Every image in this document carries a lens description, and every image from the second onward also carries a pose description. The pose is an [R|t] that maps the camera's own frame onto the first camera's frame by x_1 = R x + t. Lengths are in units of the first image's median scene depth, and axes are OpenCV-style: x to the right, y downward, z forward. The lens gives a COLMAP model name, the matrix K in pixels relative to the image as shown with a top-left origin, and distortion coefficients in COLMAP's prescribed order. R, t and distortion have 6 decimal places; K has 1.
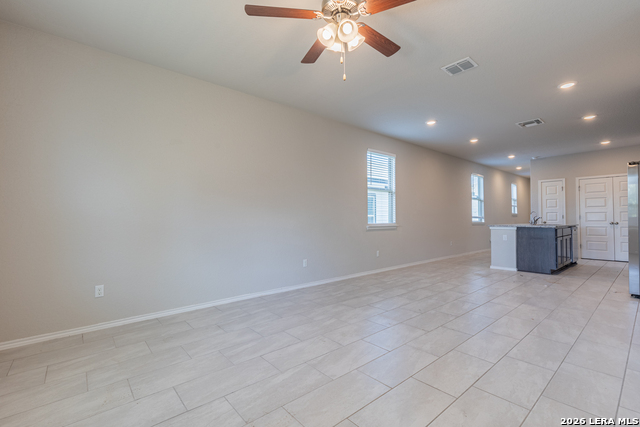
lens RADIAL K [[288.1, 0, 320.0], [0, 288.1, 213.5], [0, 0, 1]] dist [0.004489, 0.000721]
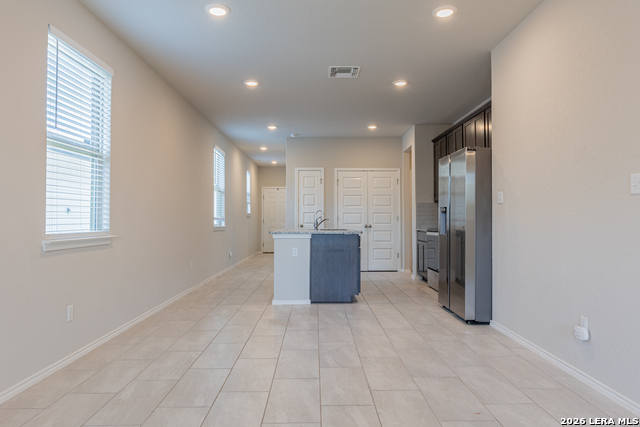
lens RADIAL K [[425.1, 0, 320.0], [0, 425.1, 213.5], [0, 0, 1]] dist [-0.003594, -0.003089]
pose [[0.639578, 0.014680, 0.768586, -0.016866], [-0.015705, 0.999858, -0.006029, 0.005955], [-0.768566, -0.008214, 0.639718, 0.324035]]
